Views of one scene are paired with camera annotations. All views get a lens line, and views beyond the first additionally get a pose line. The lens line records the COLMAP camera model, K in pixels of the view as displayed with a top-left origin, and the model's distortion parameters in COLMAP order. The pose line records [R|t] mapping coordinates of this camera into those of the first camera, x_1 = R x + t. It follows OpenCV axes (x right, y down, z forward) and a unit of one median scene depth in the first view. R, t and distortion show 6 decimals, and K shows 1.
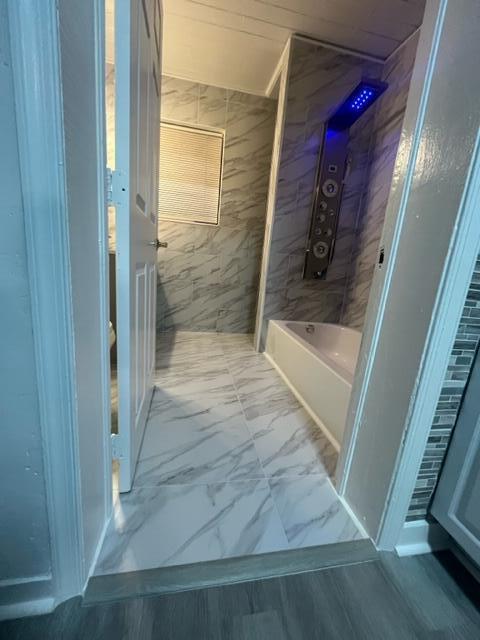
lens RADIAL K [[256.7, 0, 240.3], [0, 256.7, 316.1], [0, 0, 1]] dist [-0.004773, 0.000565]
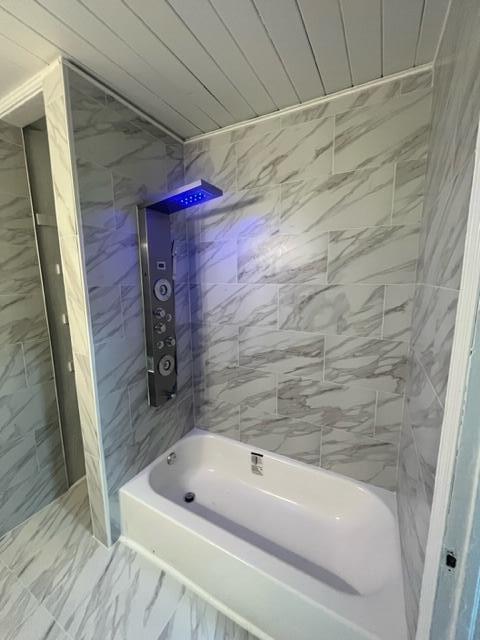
lens RADIAL K [[256.7, 0, 241.9], [0, 256.7, 318.2], [0, 0, 1]] dist [-0.004773, 0.000565]
pose [[0.619883, -0.213592, 0.755065, -0.092549], [0.224838, 0.970242, 0.089877, -0.413460], [-0.751793, 0.114054, 0.649461, 0.324943]]
